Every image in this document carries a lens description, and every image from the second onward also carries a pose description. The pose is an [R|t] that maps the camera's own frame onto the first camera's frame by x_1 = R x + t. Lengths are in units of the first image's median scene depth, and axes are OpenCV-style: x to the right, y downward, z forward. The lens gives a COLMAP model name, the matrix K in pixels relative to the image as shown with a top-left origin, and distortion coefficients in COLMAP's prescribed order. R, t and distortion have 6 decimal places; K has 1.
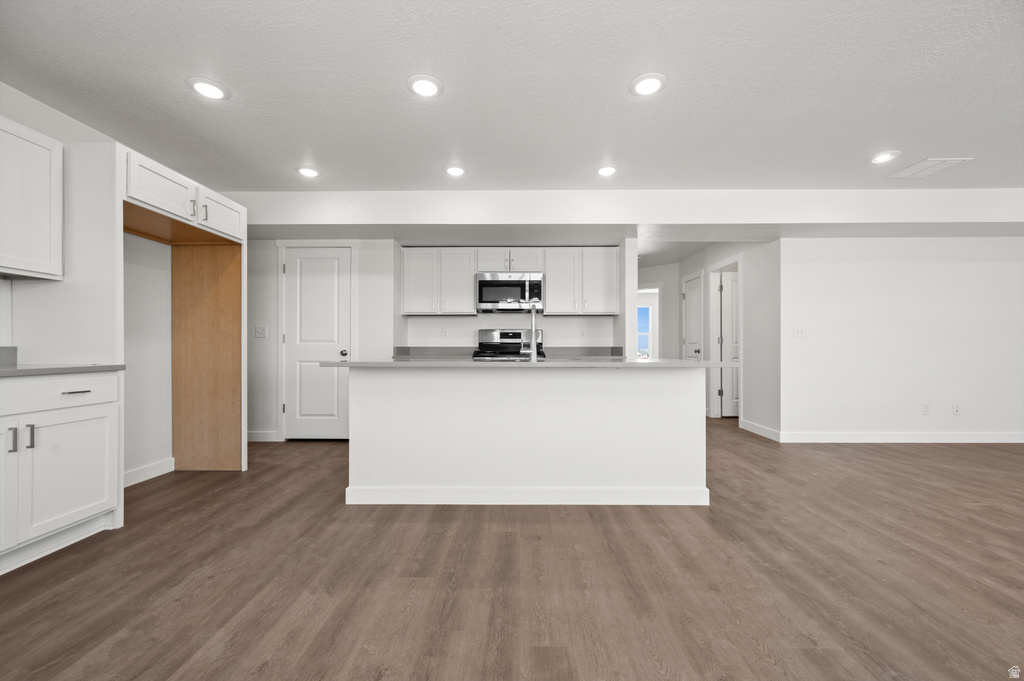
lens RADIAL K [[405.7, 0, 515.5], [0, 405.7, 342.8], [0, 0, 1]] dist [0.000941, -0.000066]
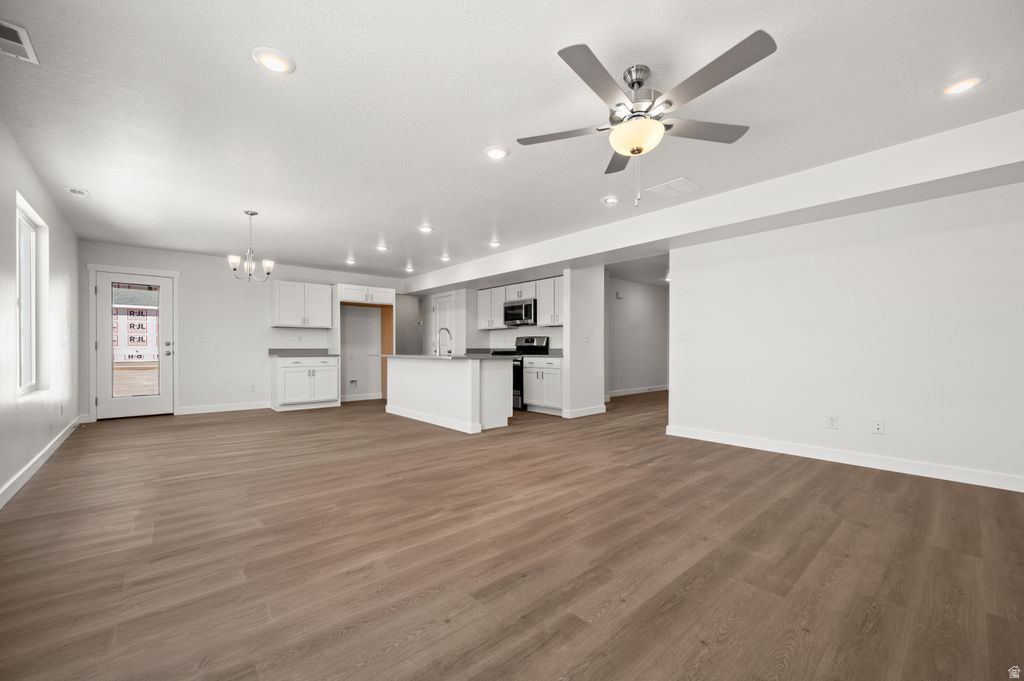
lens RADIAL K [[405.7, 0, 507.5], [0, 405.7, 344.5], [0, 0, 1]] dist [0.000941, -0.000066]
pose [[0.667829, -0.007917, -0.744272, 1.158807], [0.008929, 0.999957, -0.002625, -0.001389], [0.744261, -0.004892, 0.667871, -0.063094]]
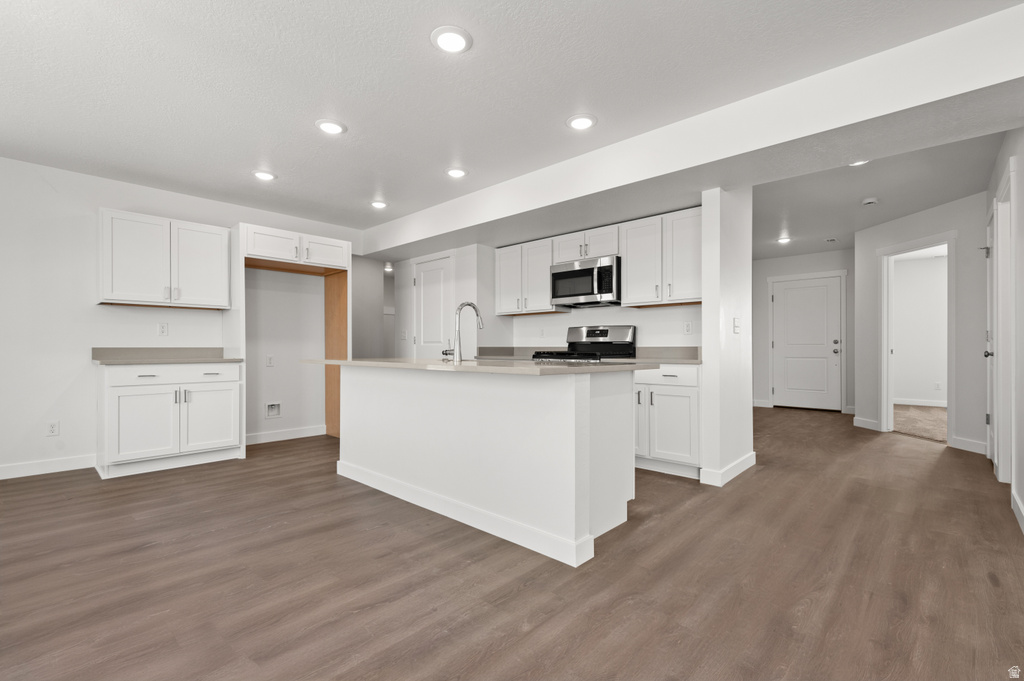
lens RADIAL K [[458.9, 0, 515.1], [0, 458.9, 342.7], [0, 0, 1]] dist [-0.001398, -0.000226]
pose [[0.740379, -0.008334, -0.672138, 0.560233], [0.008968, 0.999957, -0.002520, 0.002416], [0.672130, -0.004162, 0.740422, 0.195047]]
